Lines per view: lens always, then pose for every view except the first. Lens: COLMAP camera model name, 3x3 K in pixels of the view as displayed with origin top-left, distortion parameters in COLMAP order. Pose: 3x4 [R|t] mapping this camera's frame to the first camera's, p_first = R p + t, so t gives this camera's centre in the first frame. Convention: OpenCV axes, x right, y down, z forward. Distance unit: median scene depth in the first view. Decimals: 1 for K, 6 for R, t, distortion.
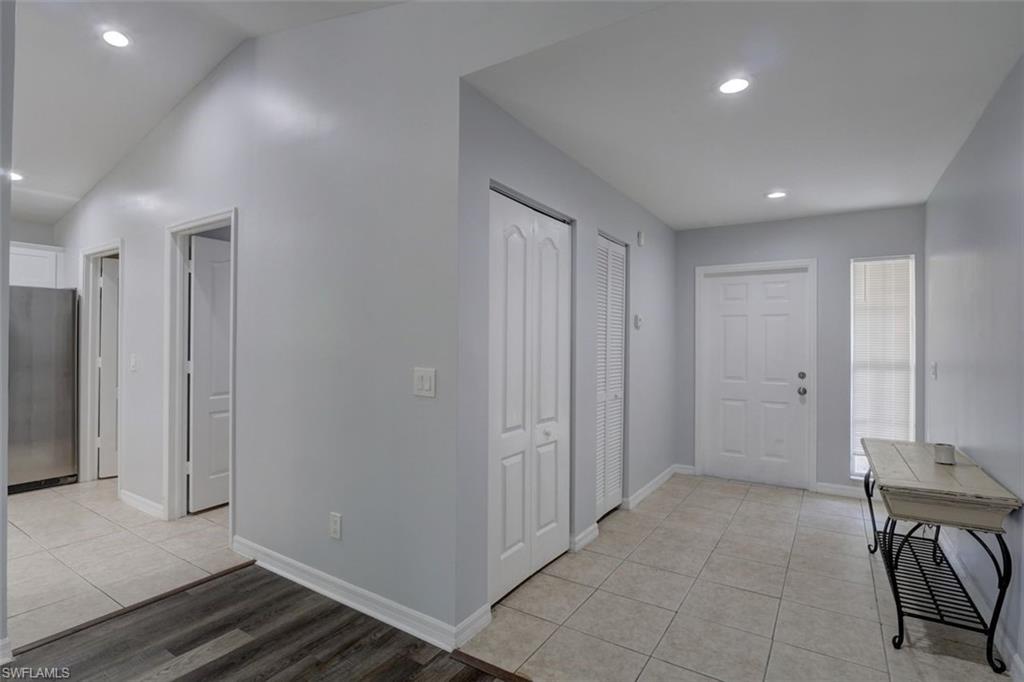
lens RADIAL K [[503.5, 0, 506.2], [0, 503.5, 343.7], [0, 0, 1]] dist [-0.009446, -0.000949]
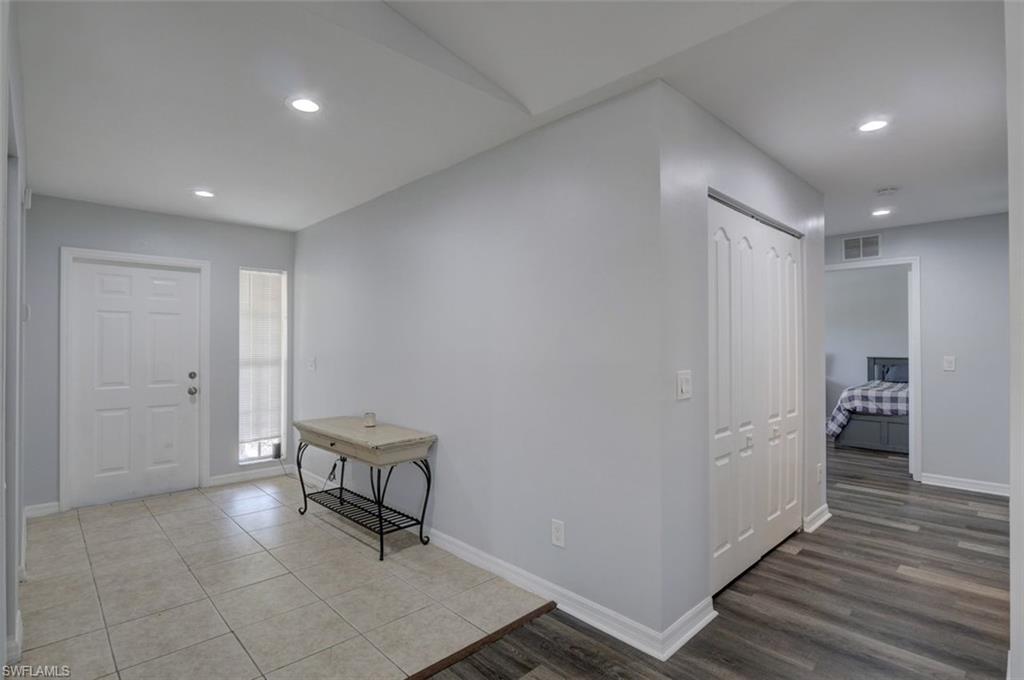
lens RADIAL K [[503.5, 0, 510.5], [0, 503.5, 346.9], [0, 0, 1]] dist [-0.009446, -0.000949]
pose [[0.232634, -0.012316, 0.972486, -0.254244], [0.005310, 0.999921, 0.011393, -0.001619], [-0.972550, 0.002513, 0.232681, 0.161383]]
